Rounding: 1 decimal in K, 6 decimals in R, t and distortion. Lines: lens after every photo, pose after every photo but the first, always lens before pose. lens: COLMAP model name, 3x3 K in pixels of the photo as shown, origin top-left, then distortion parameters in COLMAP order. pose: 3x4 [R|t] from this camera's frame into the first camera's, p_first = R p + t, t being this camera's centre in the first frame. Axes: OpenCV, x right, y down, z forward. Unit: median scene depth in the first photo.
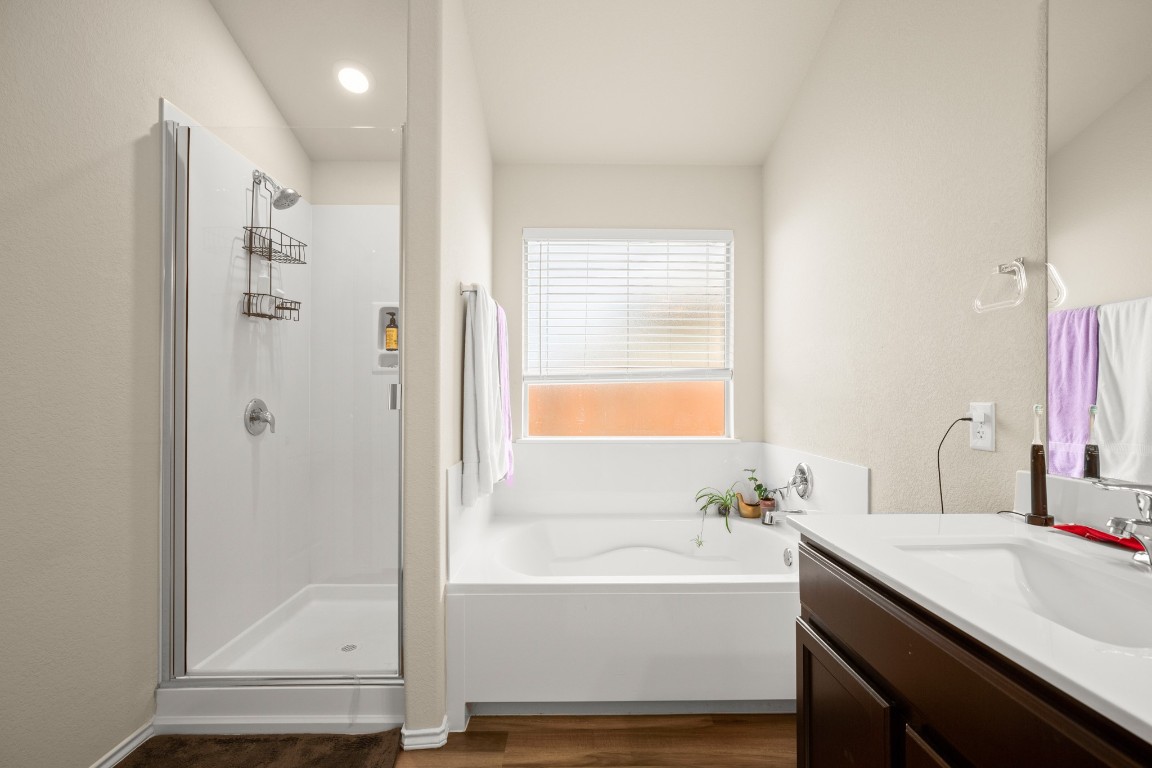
lens RADIAL K [[523.6, 0, 580.5], [0, 523.6, 388.6], [0, 0, 1]] dist [-0.015296, 0.008082]
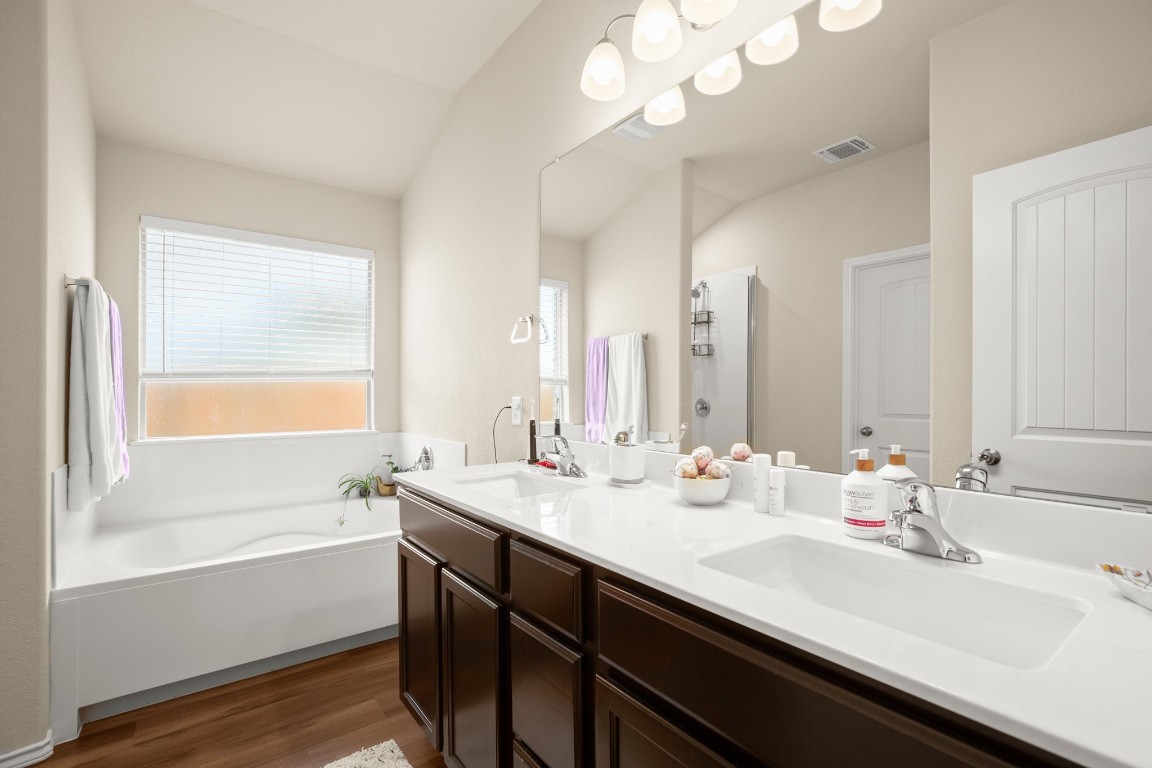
lens RADIAL K [[523.6, 0, 580.5], [0, 523.6, 388.6], [0, 0, 1]] dist [-0.015296, 0.008082]
pose [[0.807141, 0.000675, 0.590358, -0.027803], [-0.003952, 0.999983, 0.004259, -0.004699], [-0.590345, -0.005771, 0.807130, -0.258455]]
